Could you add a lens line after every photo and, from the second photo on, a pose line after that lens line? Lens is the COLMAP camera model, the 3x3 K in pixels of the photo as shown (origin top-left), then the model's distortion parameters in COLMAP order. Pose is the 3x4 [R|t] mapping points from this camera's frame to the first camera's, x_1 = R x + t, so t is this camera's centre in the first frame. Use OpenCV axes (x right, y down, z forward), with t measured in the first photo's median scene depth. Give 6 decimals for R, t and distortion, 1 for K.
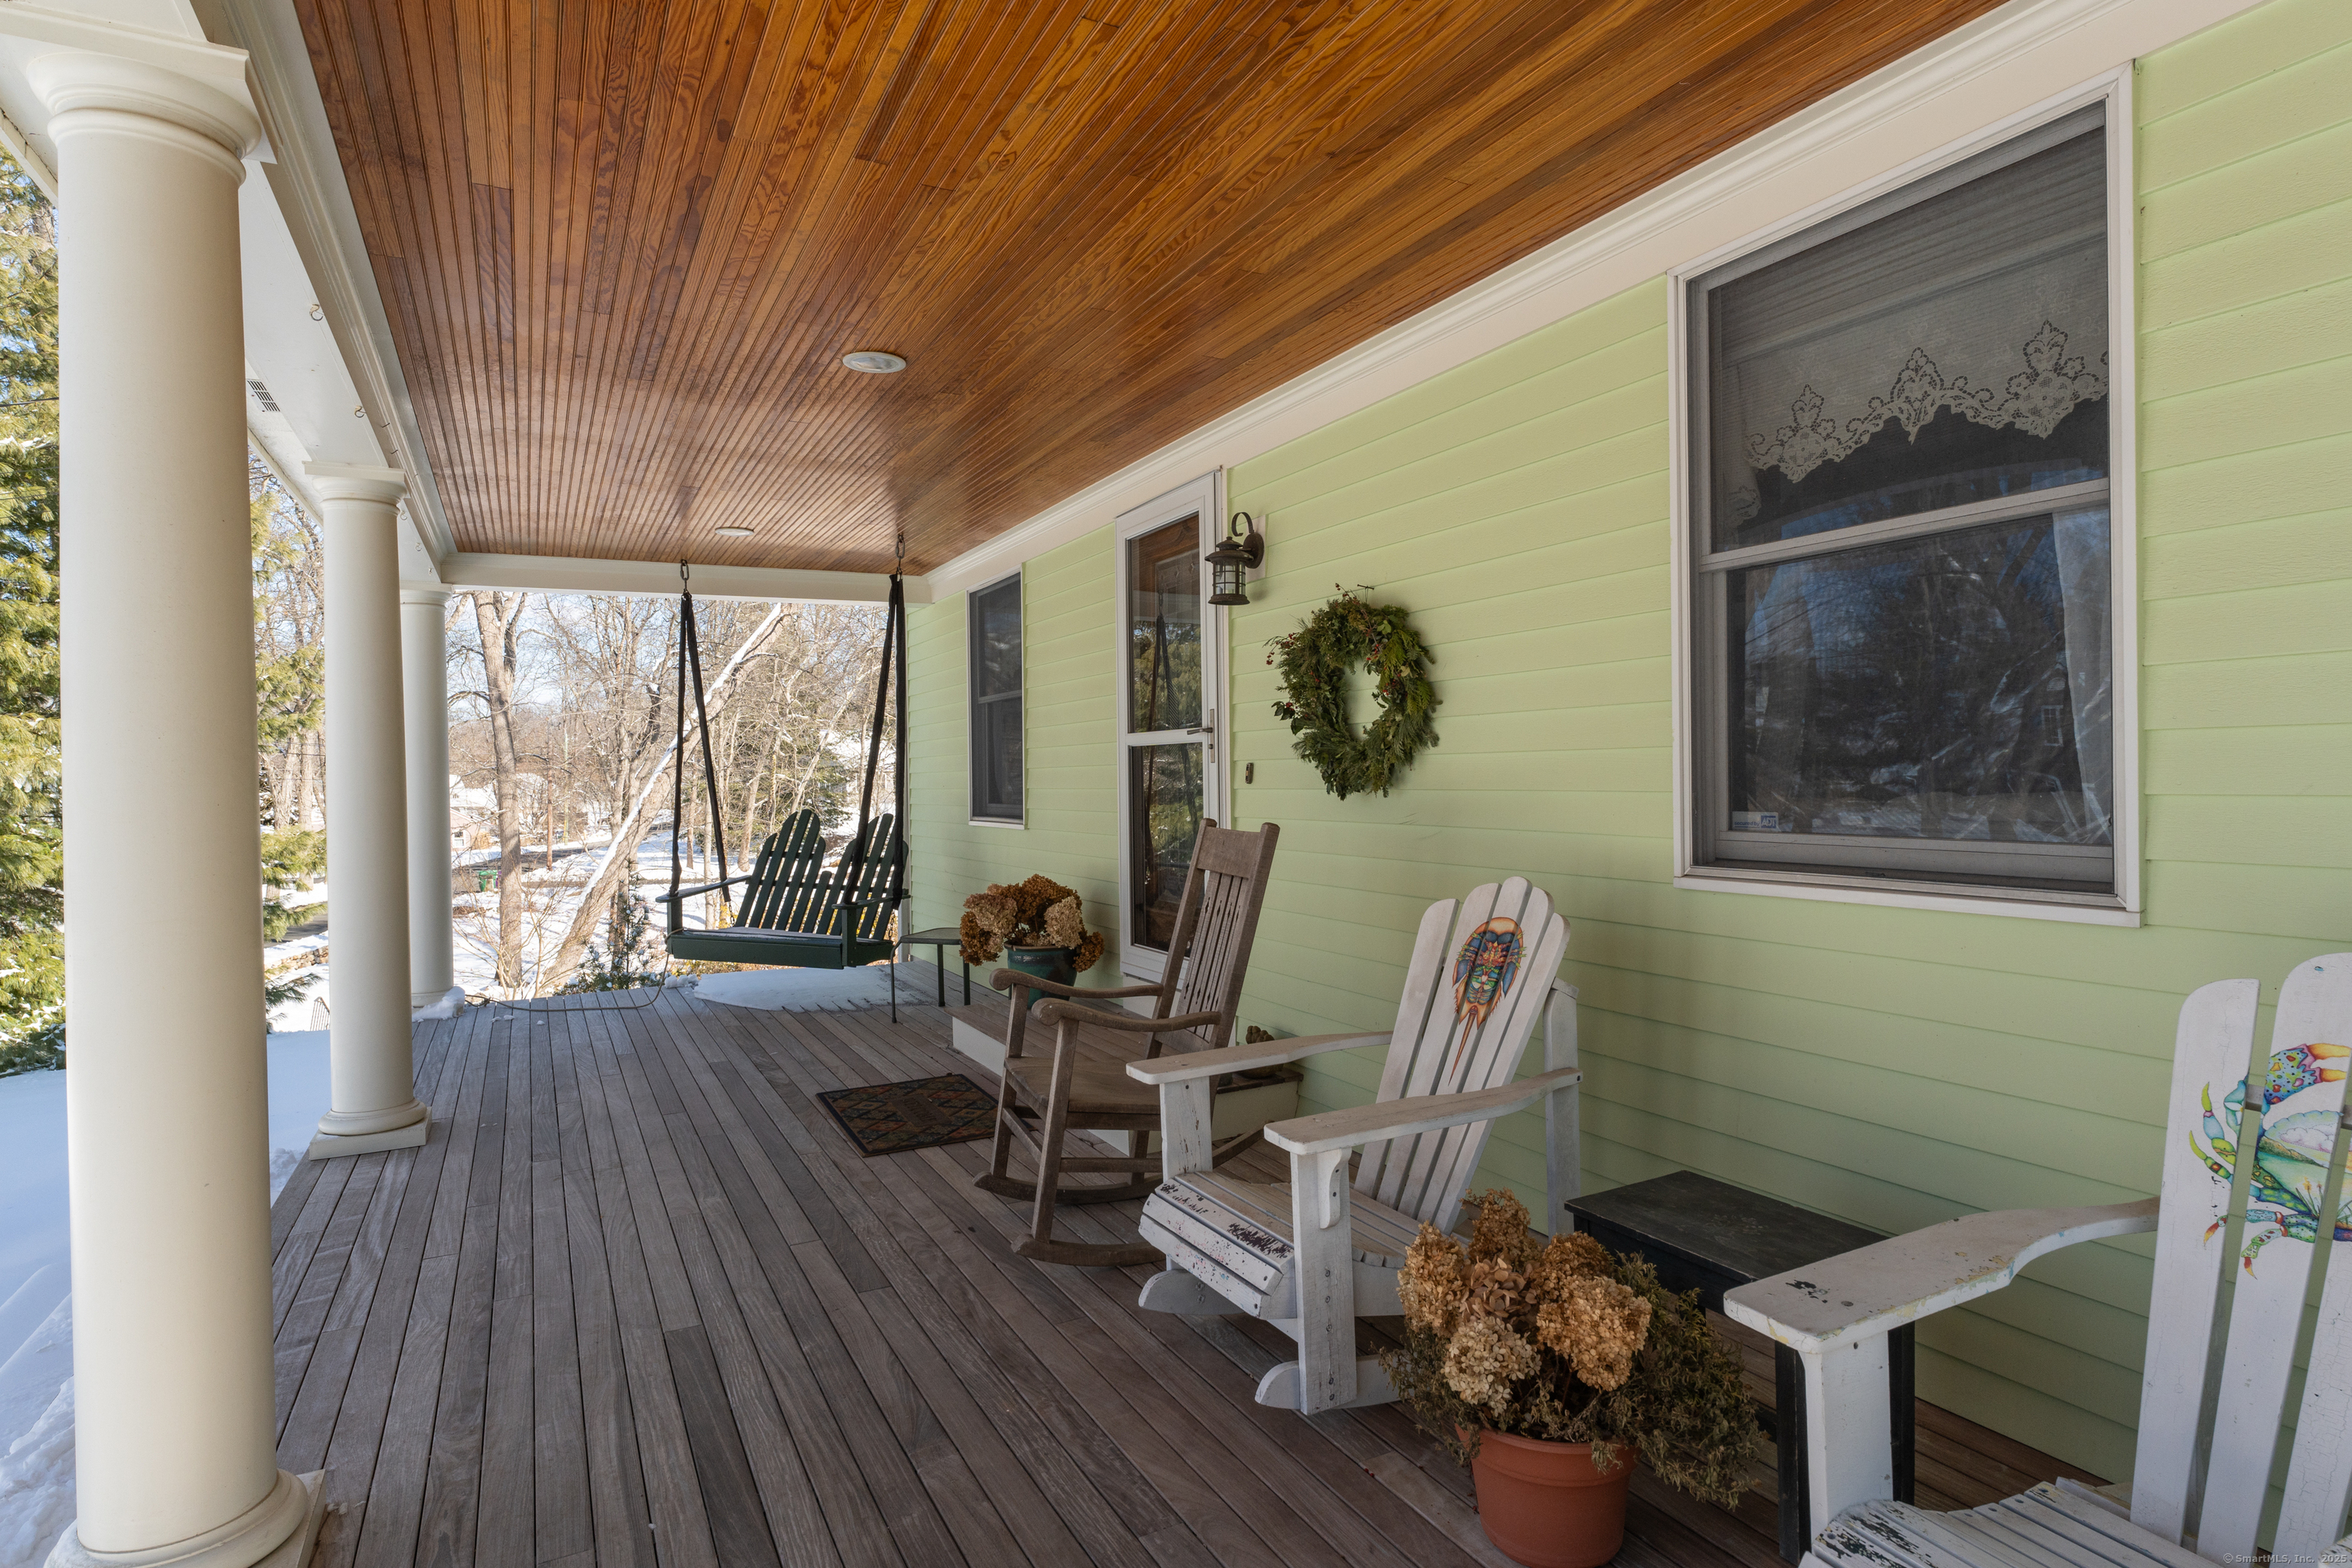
lens RADIAL K [[1264.0, 0, 1178.8], [0, 1264.0, 789.6], [0, 0, 1]] dist [0.000298, 0.000055]
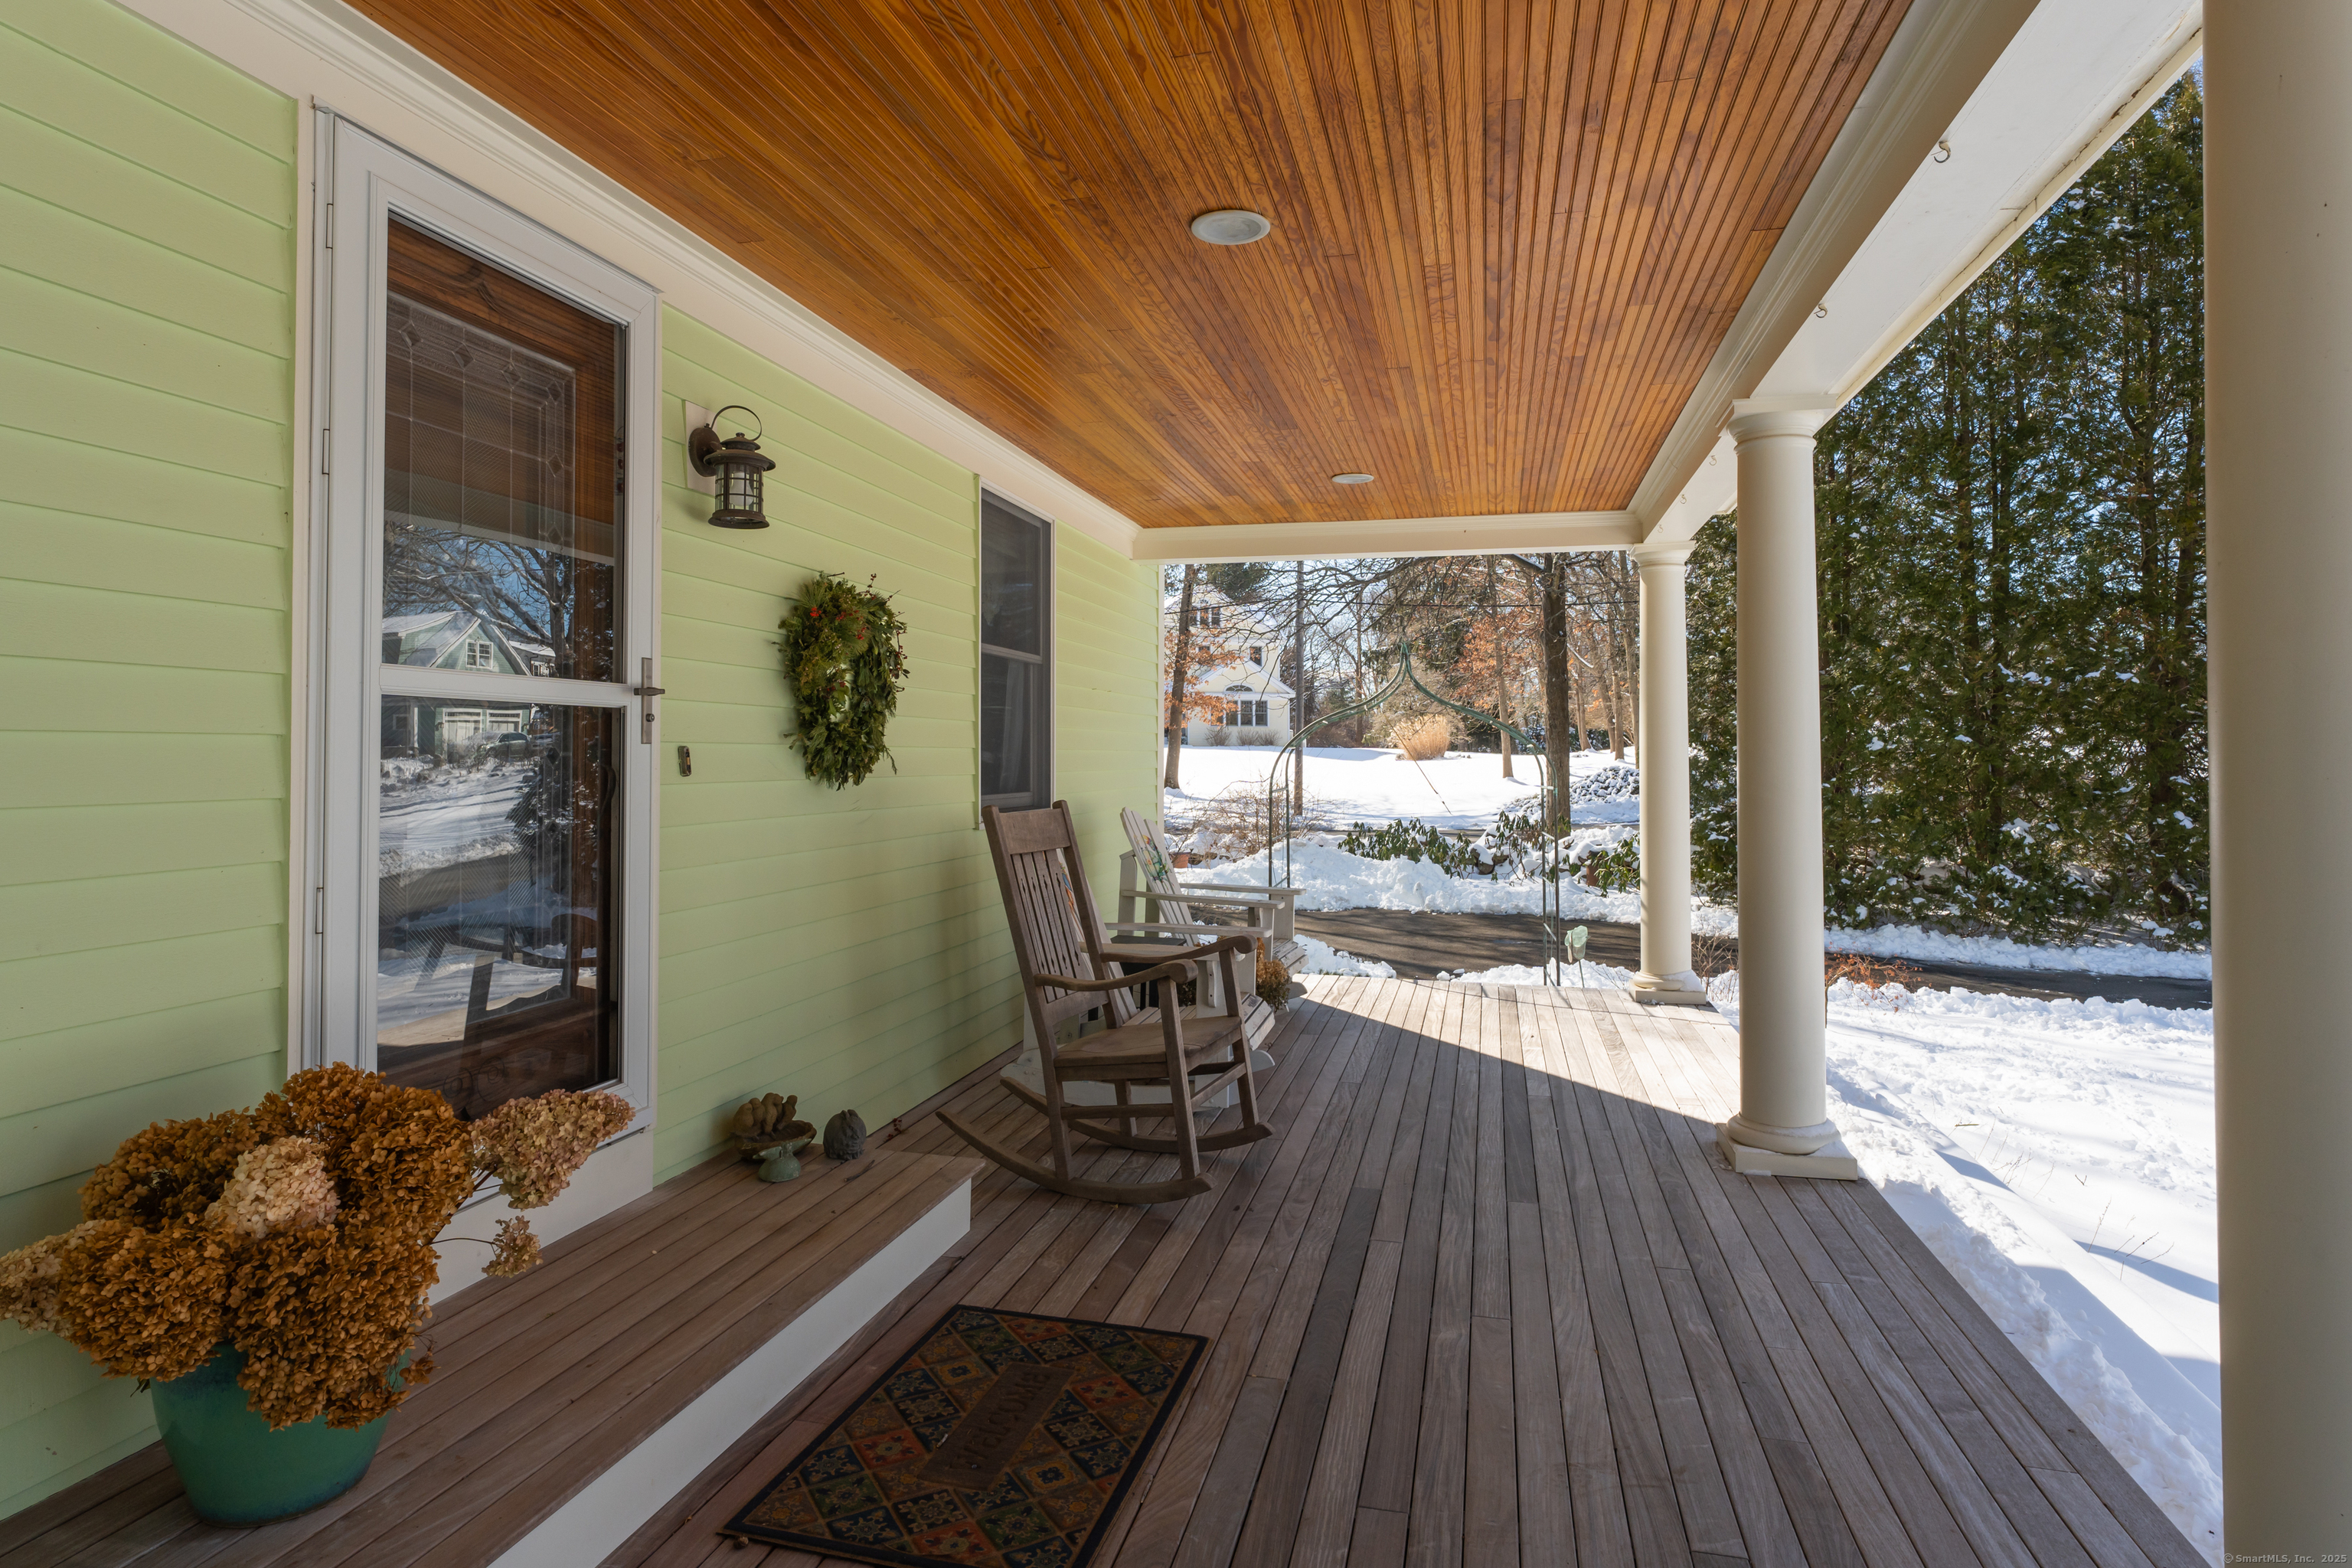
lens RADIAL K [[1264.0, 0, 1160.4], [0, 1264.0, 734.3], [0, 0, 1]] dist [0.000298, 0.000055]
pose [[-0.743711, 0.027136, 0.667950, -0.645304], [0.020631, 0.999632, -0.017639, -0.011008], [-0.668183, 0.000662, -0.743997, 1.438999]]
